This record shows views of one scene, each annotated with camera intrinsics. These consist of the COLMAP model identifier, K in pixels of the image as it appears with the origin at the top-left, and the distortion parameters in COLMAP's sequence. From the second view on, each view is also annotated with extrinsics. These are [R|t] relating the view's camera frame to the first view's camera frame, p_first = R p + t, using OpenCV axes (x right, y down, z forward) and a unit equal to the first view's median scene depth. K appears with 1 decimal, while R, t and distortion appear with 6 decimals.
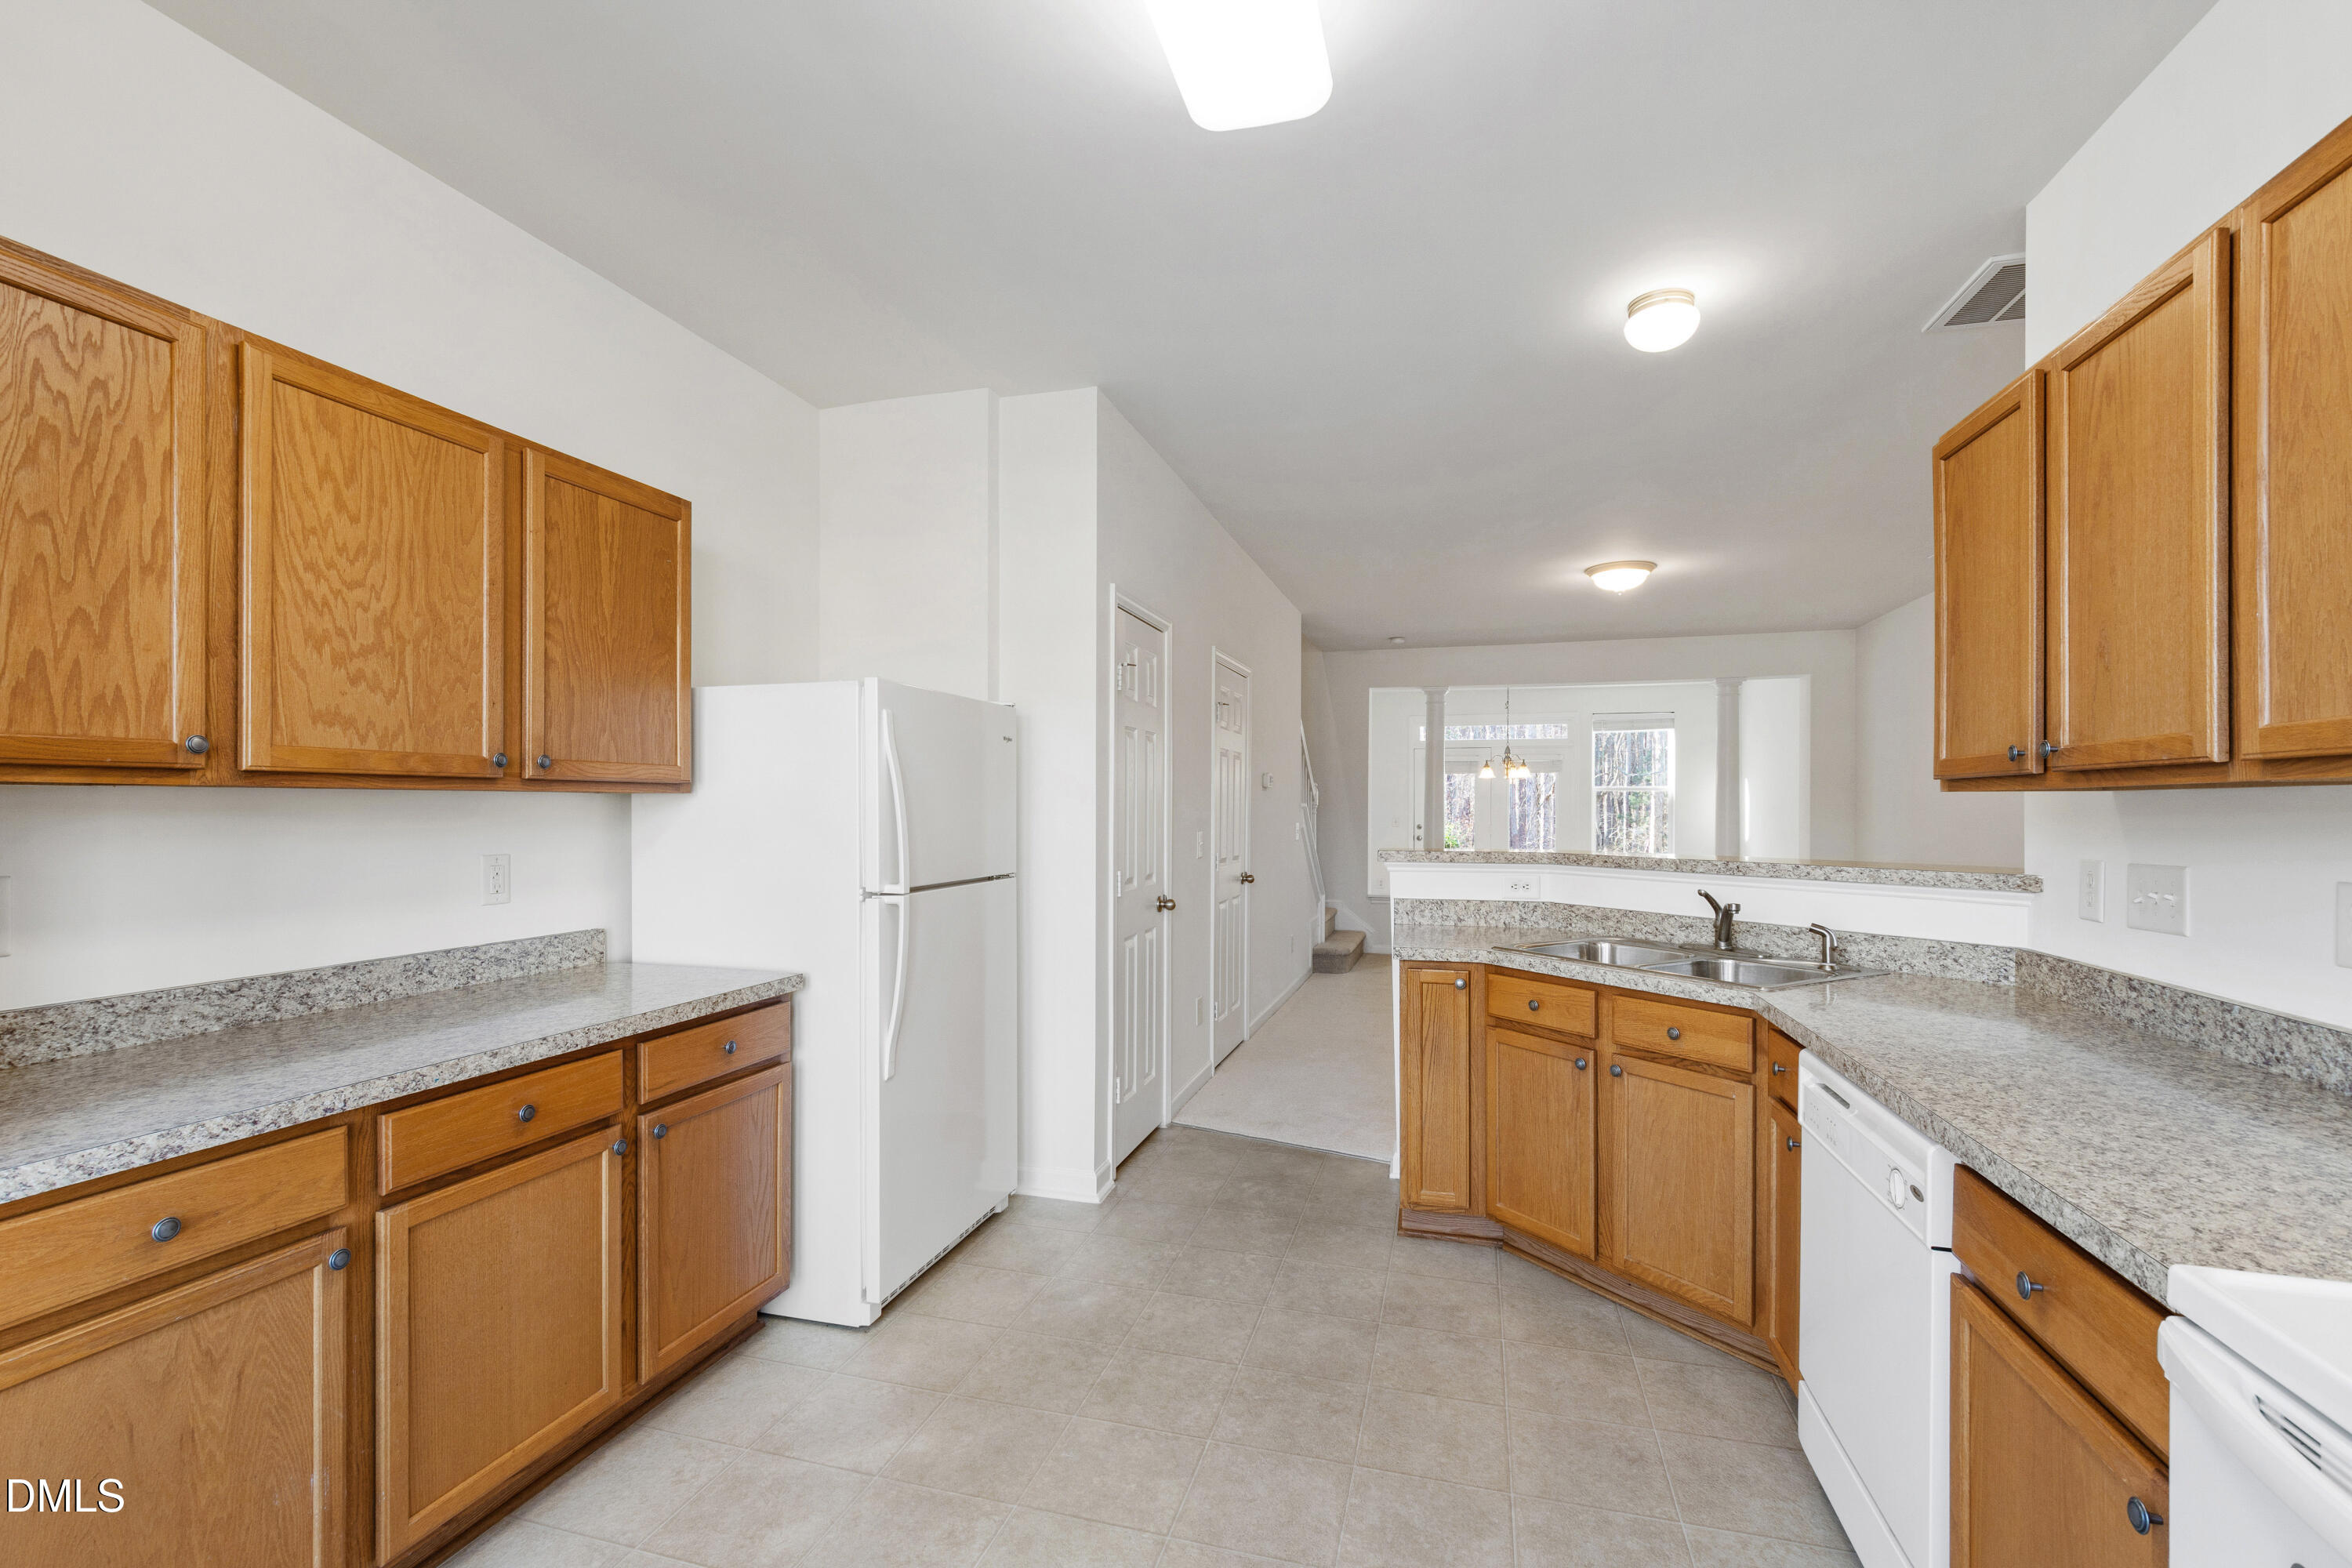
lens RADIAL K [[1026.1, 0, 1156.6], [0, 1026.1, 808.6], [0, 0, 1]] dist [-0.001605, -0.000441]
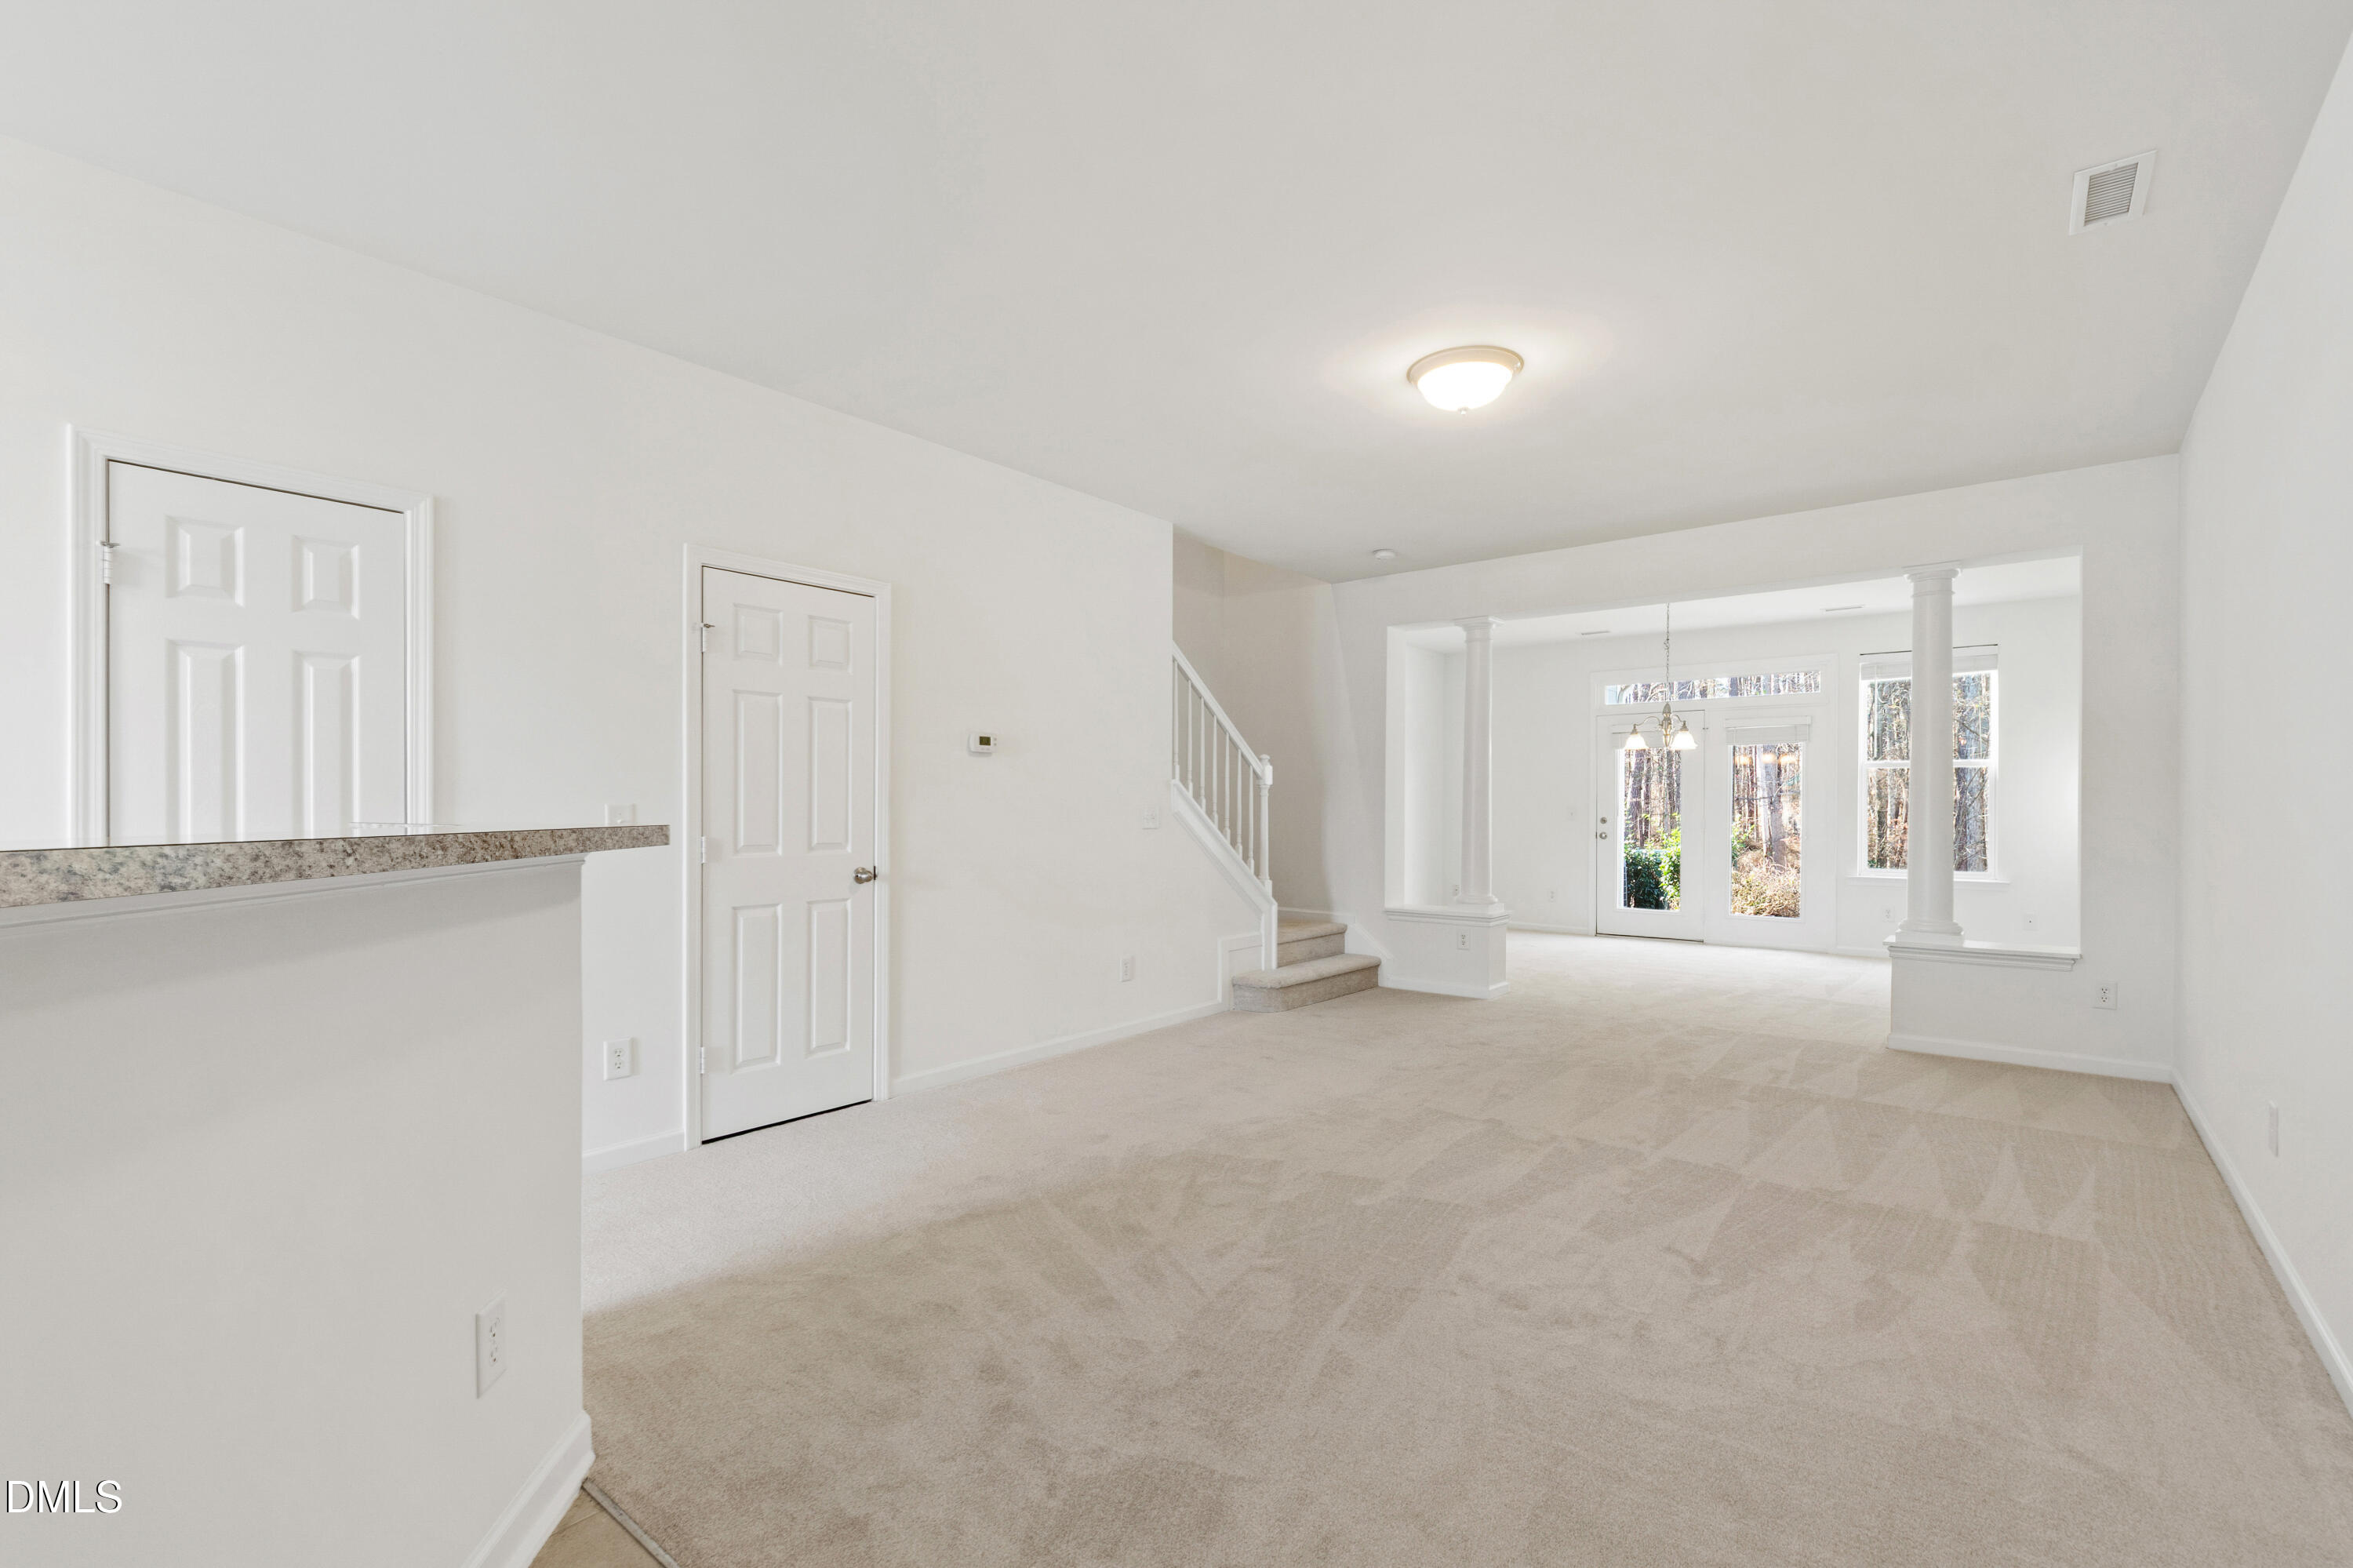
lens RADIAL K [[1052.6, 0, 1169.0], [0, 1052.6, 814.6], [0, 0, 1]] dist [0.001890, 0.000148]
pose [[0.927134, 0.006899, -0.374667, 1.283124], [-0.003846, 0.999953, 0.008896, 0.042819], [0.374711, -0.006807, 0.927117, 0.903365]]
